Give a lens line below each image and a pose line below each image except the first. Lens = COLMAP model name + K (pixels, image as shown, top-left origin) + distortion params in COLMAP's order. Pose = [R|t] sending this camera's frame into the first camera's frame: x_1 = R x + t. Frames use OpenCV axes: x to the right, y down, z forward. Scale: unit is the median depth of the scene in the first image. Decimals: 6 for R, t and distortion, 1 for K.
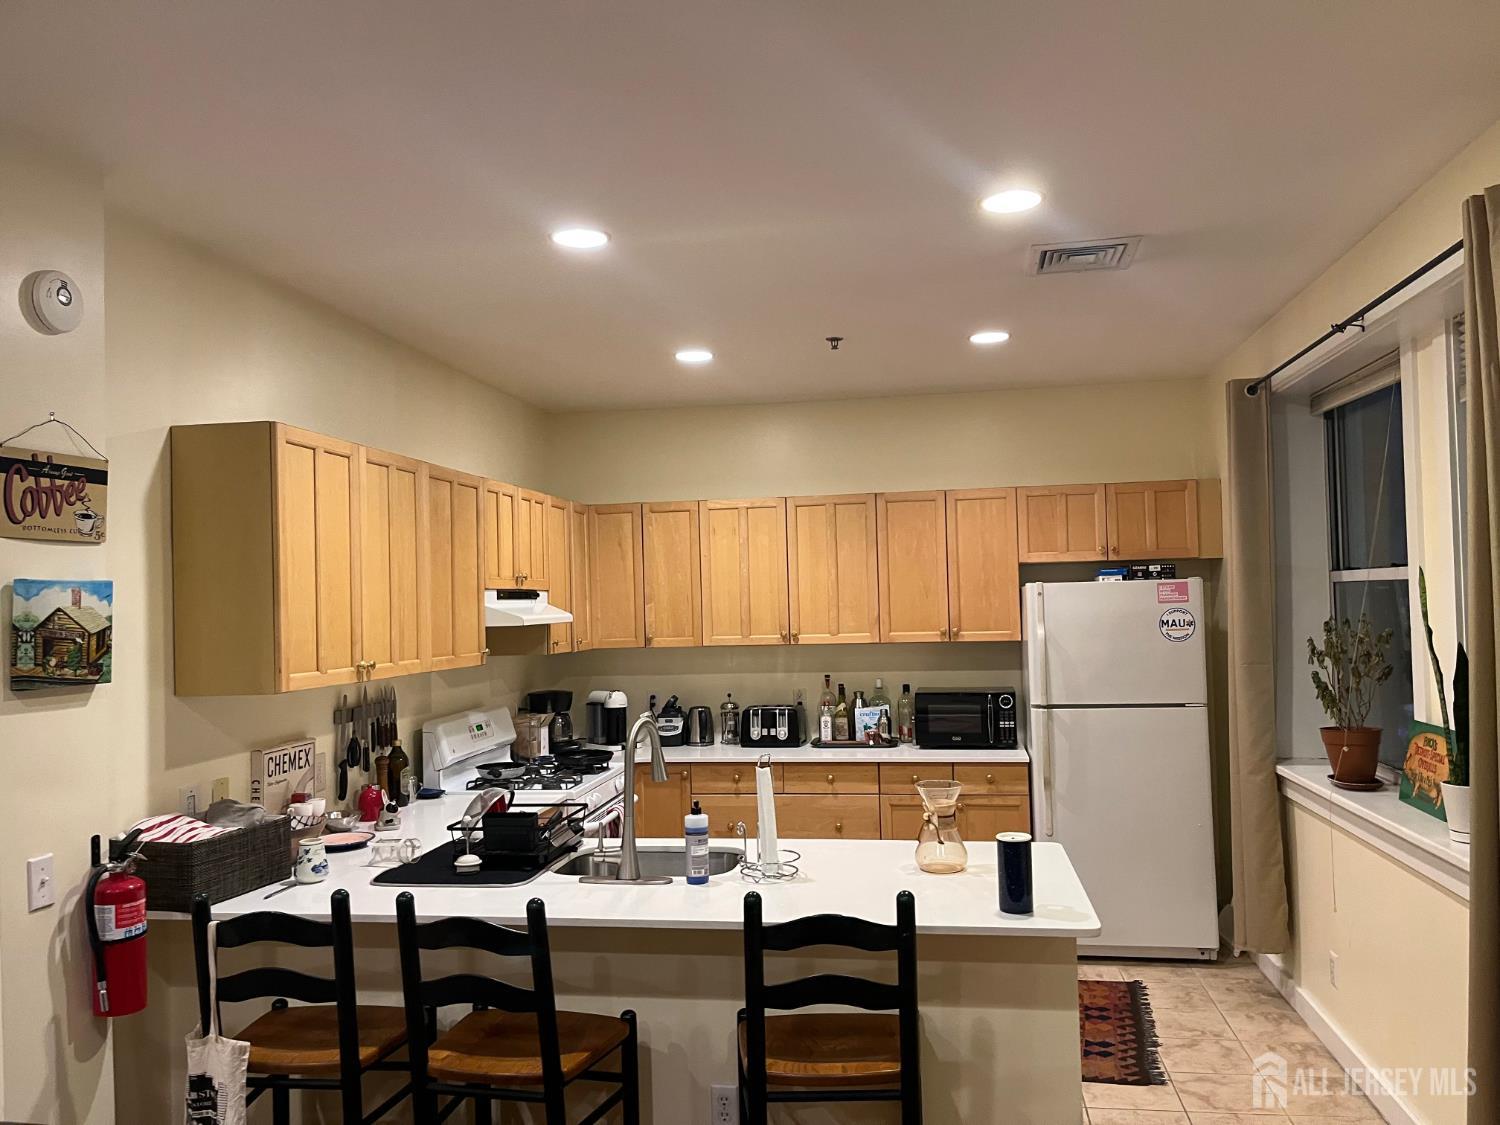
lens RADIAL K [[1120.4, 0, 750.8], [0, 1120.4, 571.9], [0, 0, 1]] dist [0.067148, -0.112001]
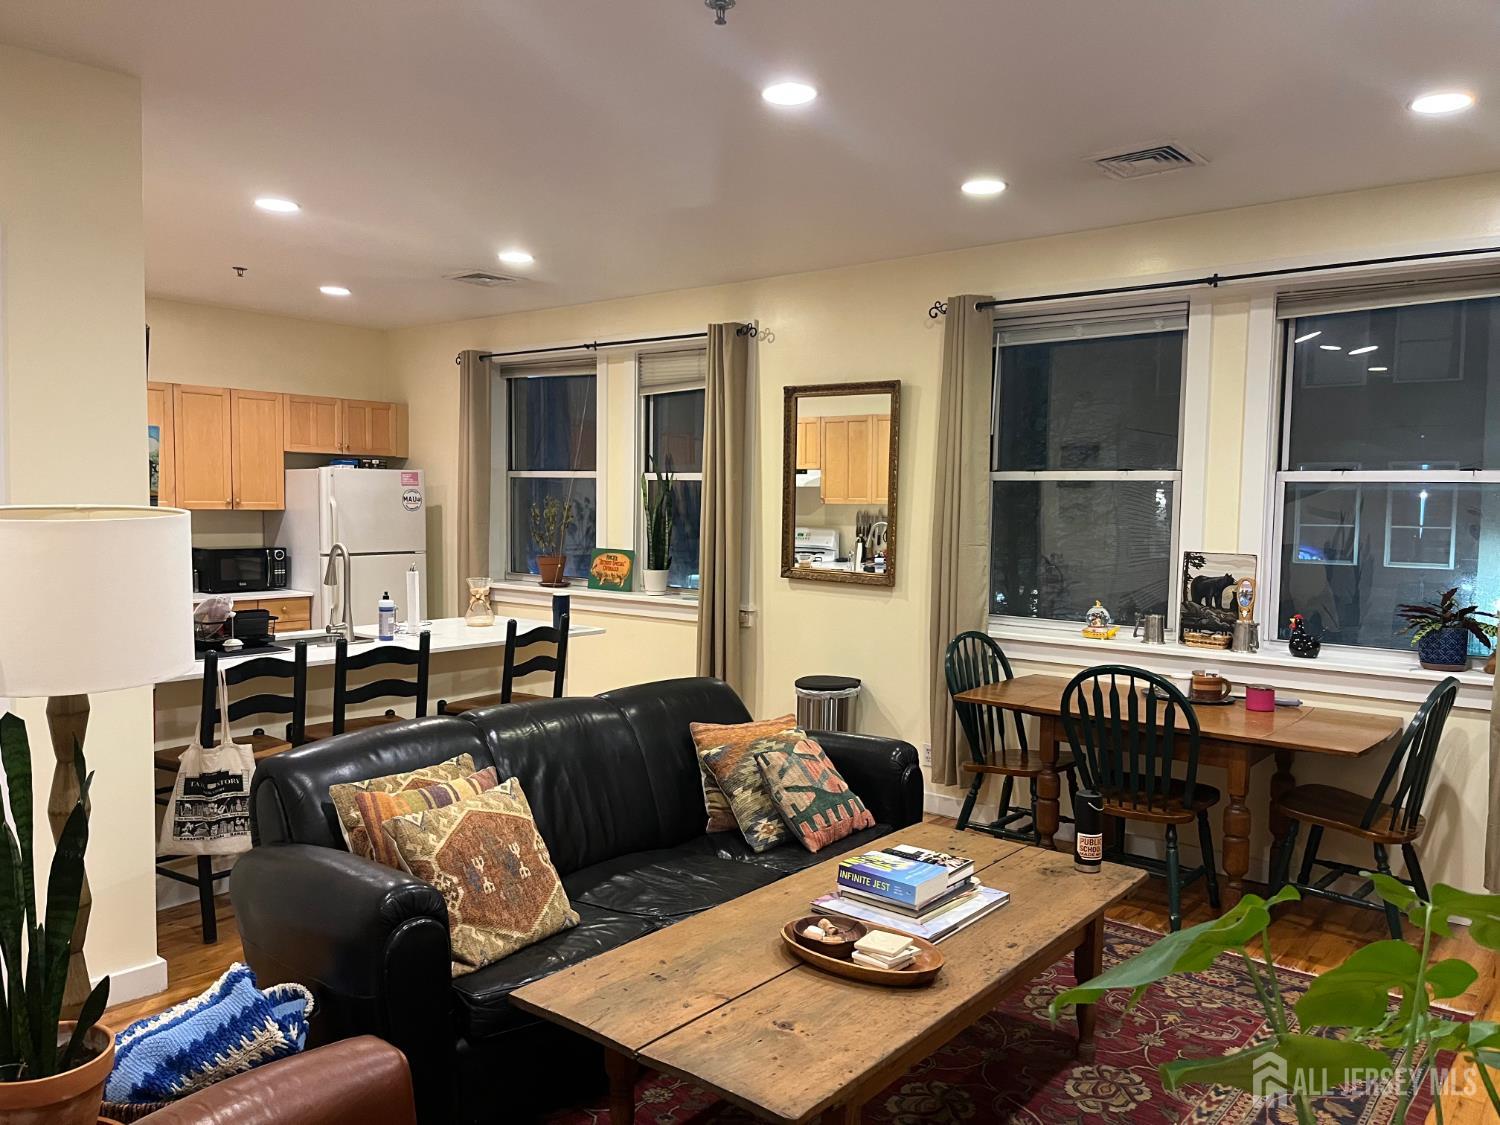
lens RADIAL K [[1120.4, 0, 750.8], [0, 1120.4, 571.9], [0, 0, 1]] dist [0.067148, -0.112001]
pose [[0.490835, -0.025466, 0.870880, -1.425919], [-0.052575, 0.996885, 0.058783, 0.058212], [-0.869665, -0.074639, 0.487967, -0.302804]]
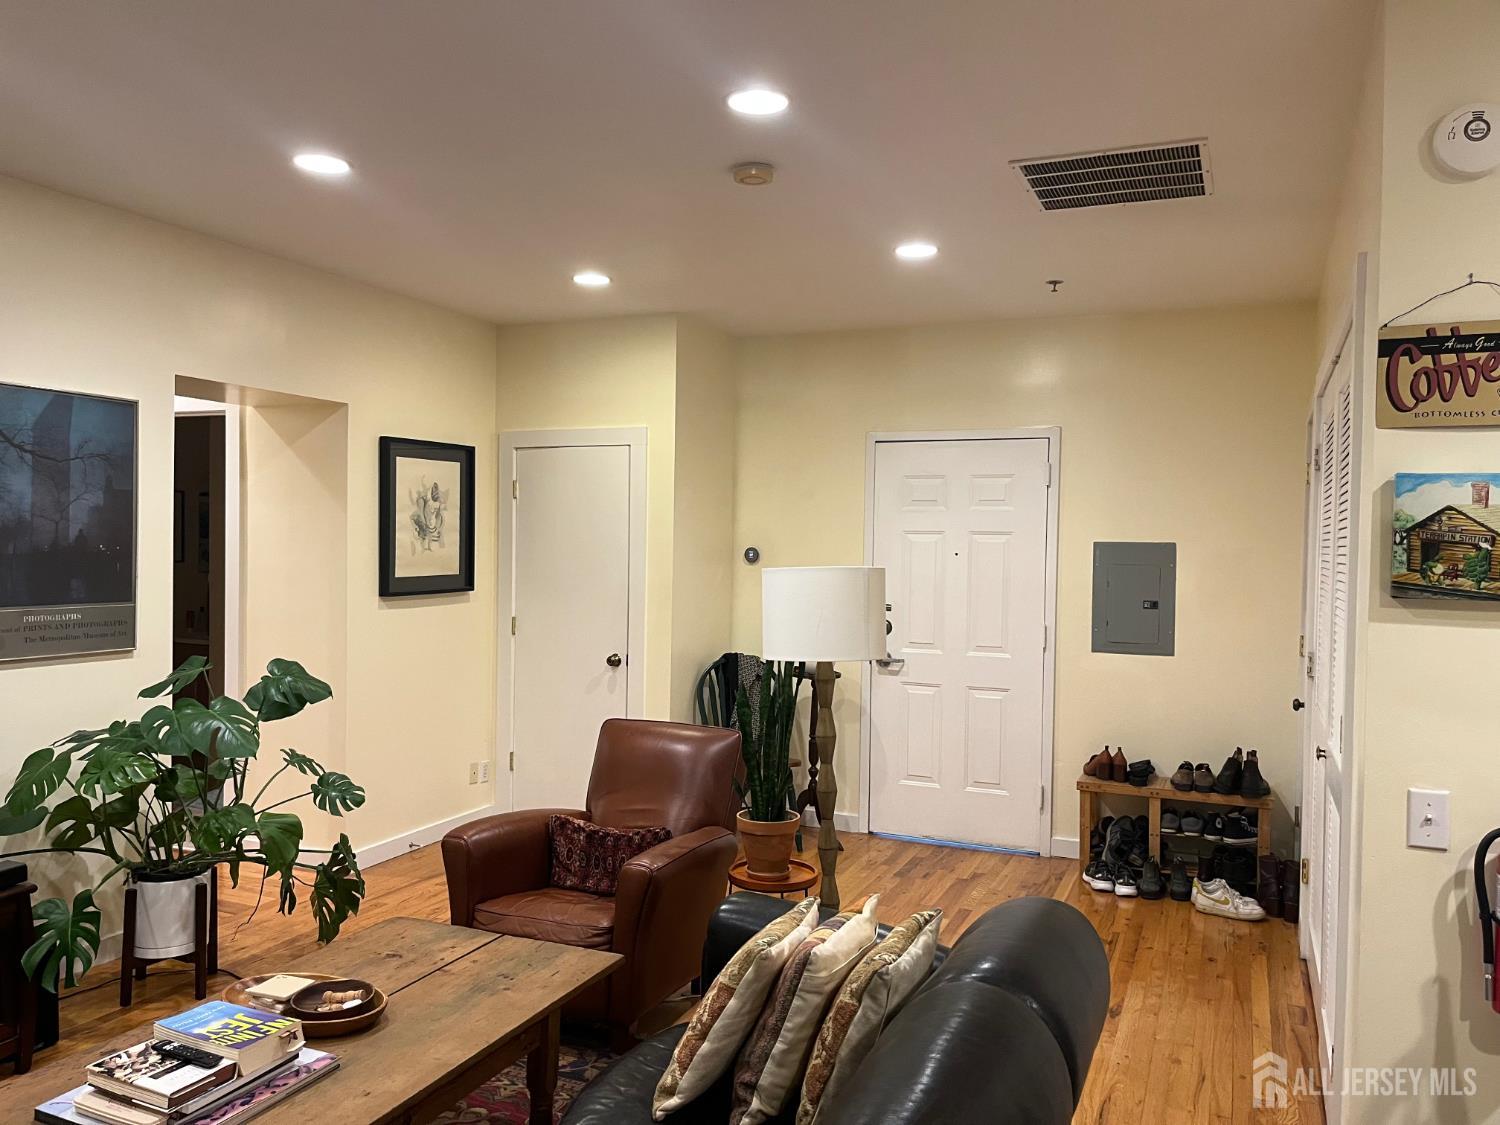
lens RADIAL K [[1120.4, 0, 750.8], [0, 1120.4, 571.9], [0, 0, 1]] dist [0.067148, -0.112001]
pose [[-0.247992, 0.043237, -0.967797, 0.337705], [0.013895, 0.999060, 0.041073, 0.038783], [0.968662, -0.003262, -0.248360, 0.695258]]
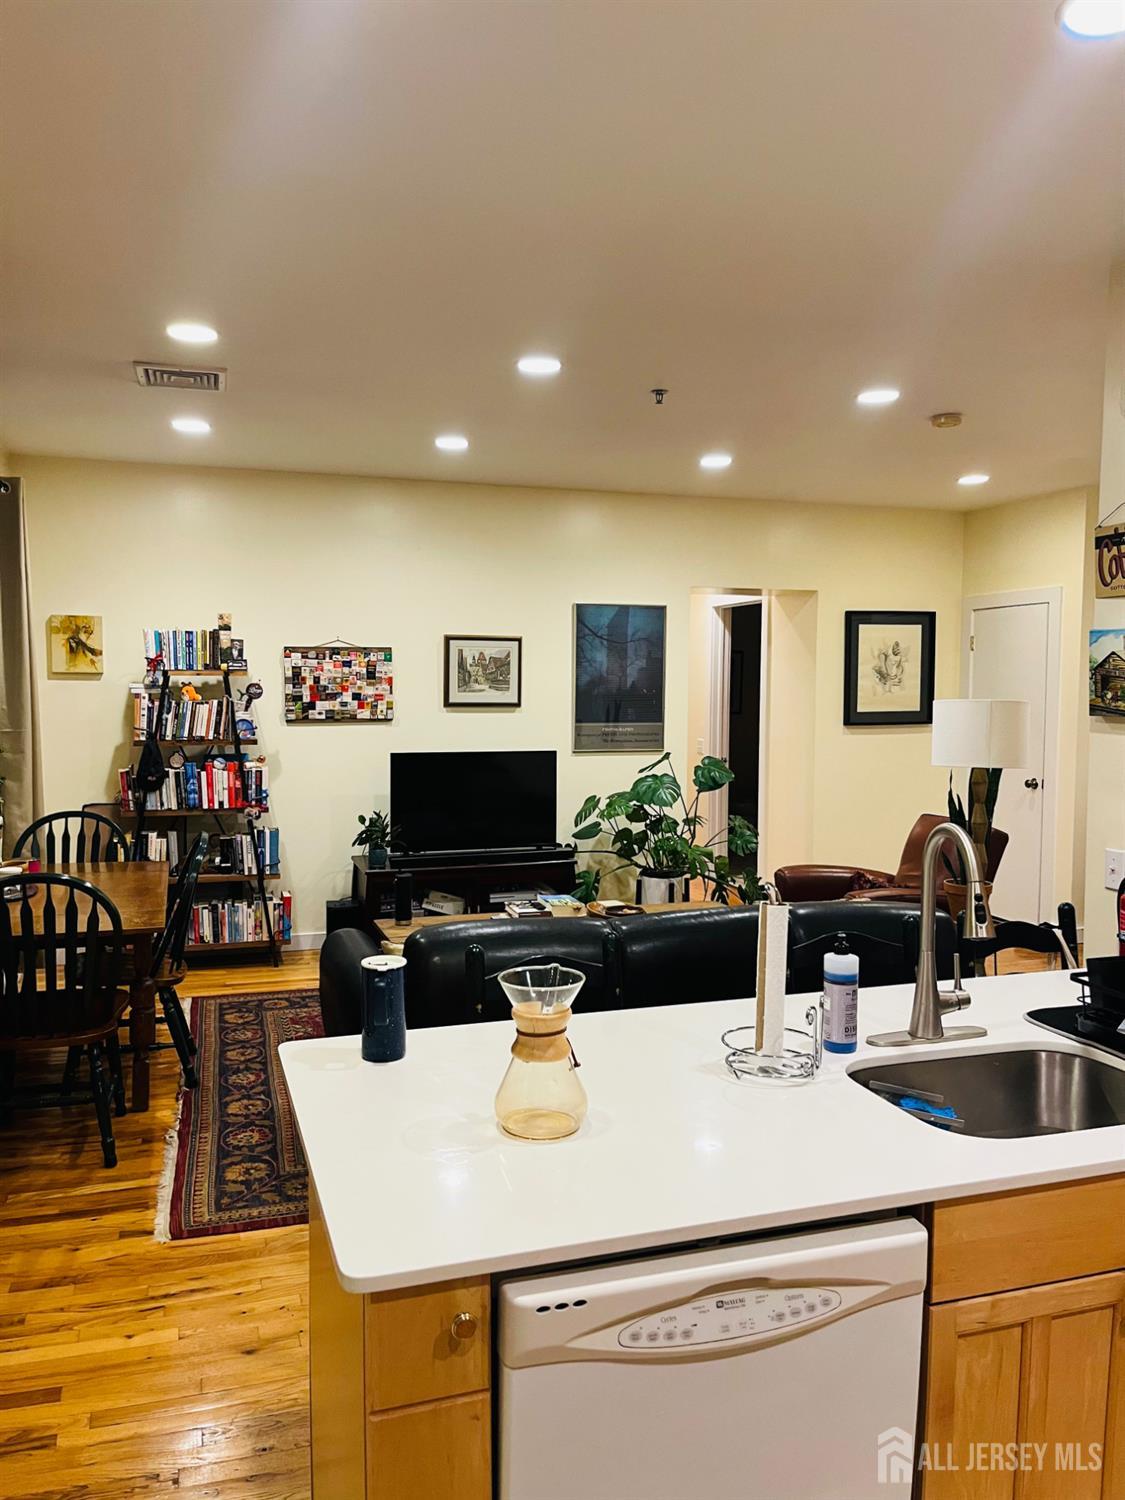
lens RADIAL K [[1120.4, 0, 562.5], [0, 1120.4, 750.0], [0, 0, 1]] dist [0.067148, -0.112001]
pose [[-0.889658, 0.046450, -0.454259, 0.477629], [0.027099, 0.998430, 0.049021, 0.061436], [0.455823, 0.031301, -0.889520, 1.803483]]
